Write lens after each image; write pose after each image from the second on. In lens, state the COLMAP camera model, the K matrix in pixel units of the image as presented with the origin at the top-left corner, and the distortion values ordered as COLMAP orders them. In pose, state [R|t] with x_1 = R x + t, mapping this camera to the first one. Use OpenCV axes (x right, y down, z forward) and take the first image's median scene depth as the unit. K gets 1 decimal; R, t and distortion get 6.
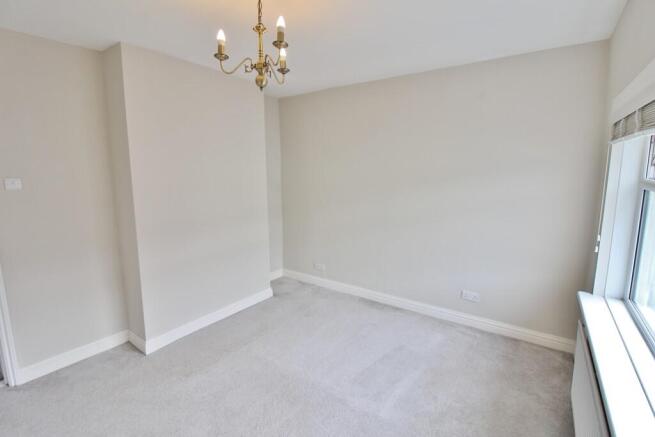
lens RADIAL K [[305.6, 0, 328.7], [0, 305.6, 213.0], [0, 0, 1]] dist [-0.001161, -0.000418]
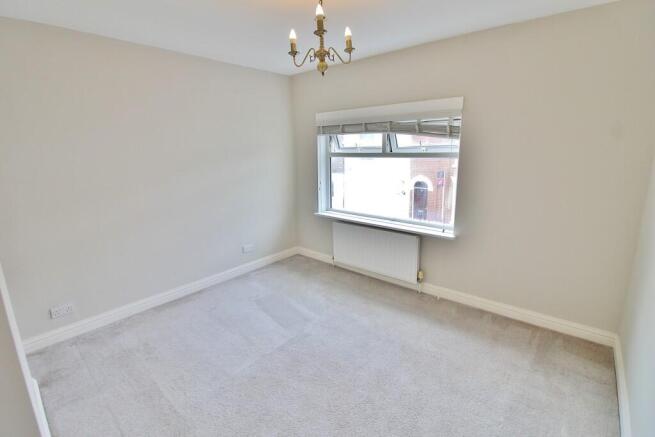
lens RADIAL K [[305.6, 0, 328.7], [0, 305.6, 213.0], [0, 0, 1]] dist [-0.001161, -0.000418]
pose [[0.099714, -0.209013, 0.972816, -0.745840], [0.160393, 0.968279, 0.191598, -0.070140], [-0.982004, 0.136928, 0.130075, 0.475642]]
